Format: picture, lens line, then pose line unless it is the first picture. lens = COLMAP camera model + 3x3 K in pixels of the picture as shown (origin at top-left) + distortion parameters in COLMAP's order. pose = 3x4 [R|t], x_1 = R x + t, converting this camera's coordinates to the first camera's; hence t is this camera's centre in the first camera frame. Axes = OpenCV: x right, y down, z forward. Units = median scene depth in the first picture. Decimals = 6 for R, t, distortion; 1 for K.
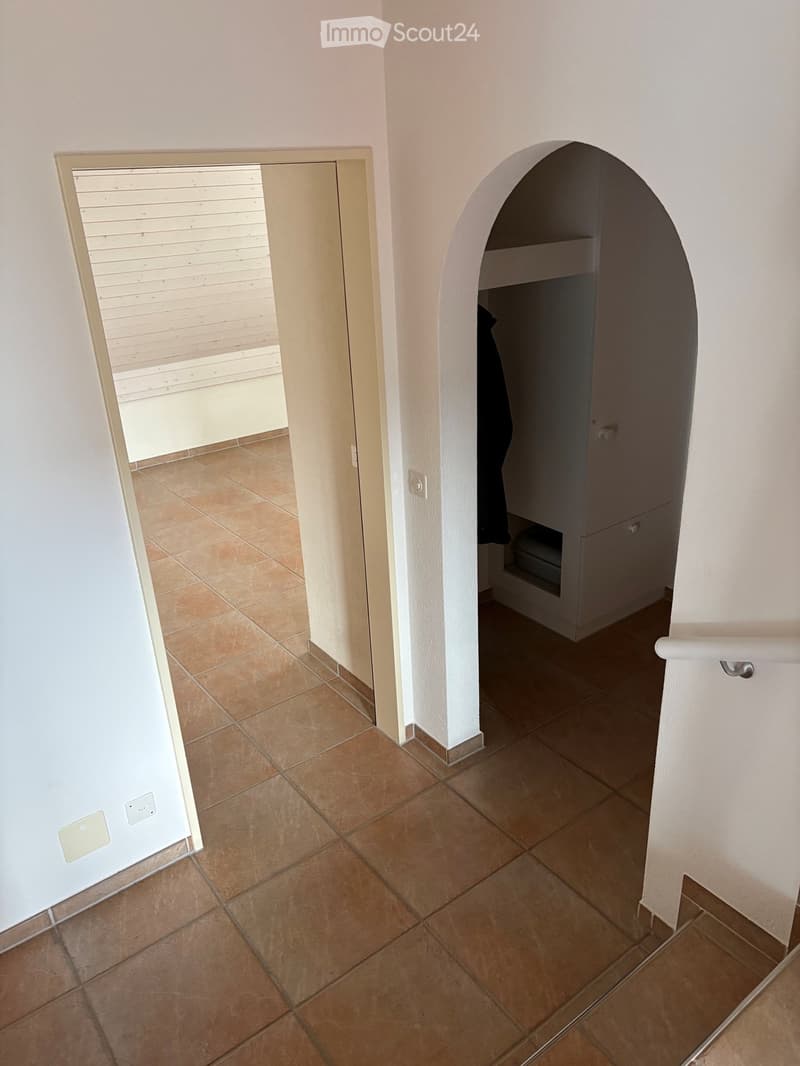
lens RADIAL K [[806.6, 0, 400.0], [0, 806.6, 533.0], [0, 0, 1]] dist [0.005253, 0.001634]
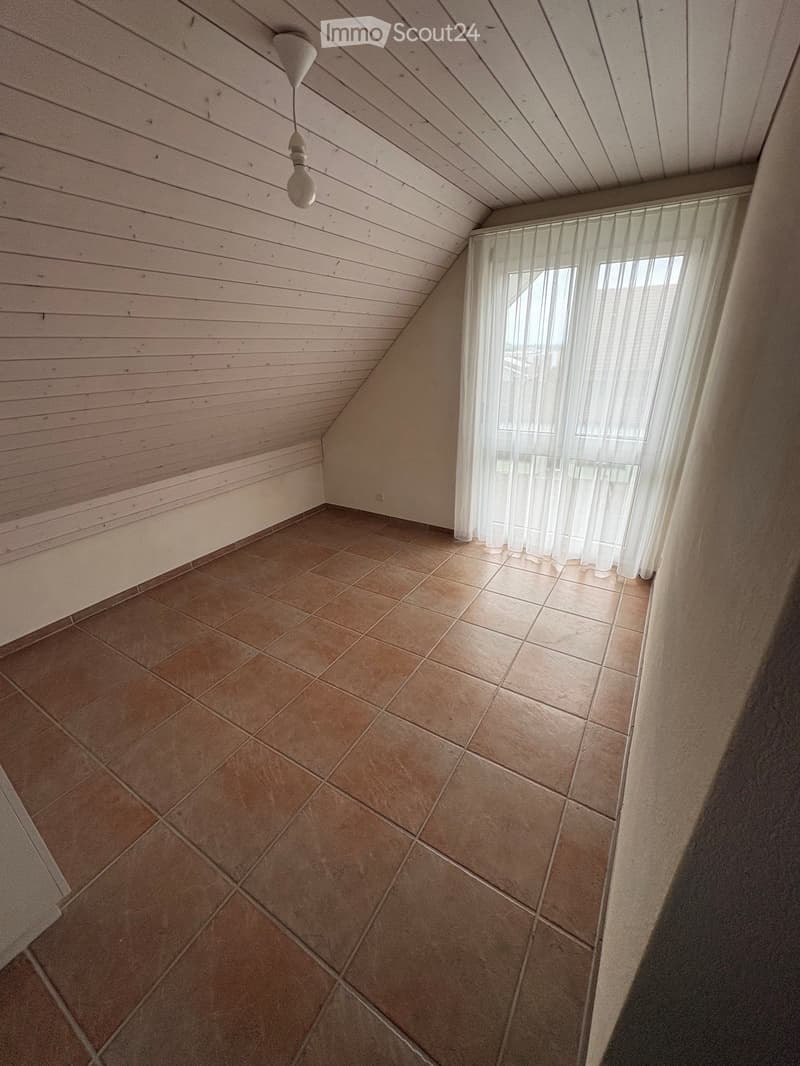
lens RADIAL K [[425.7, 0, 400.0], [0, 425.7, 533.0], [0, 0, 1]] dist [-0.003342, -0.000201]
pose [[0.931004, -0.120889, 0.344408, -0.160980], [0.126757, 0.991918, 0.005519, -0.141870], [-0.342292, 0.038518, 0.938804, 0.498843]]
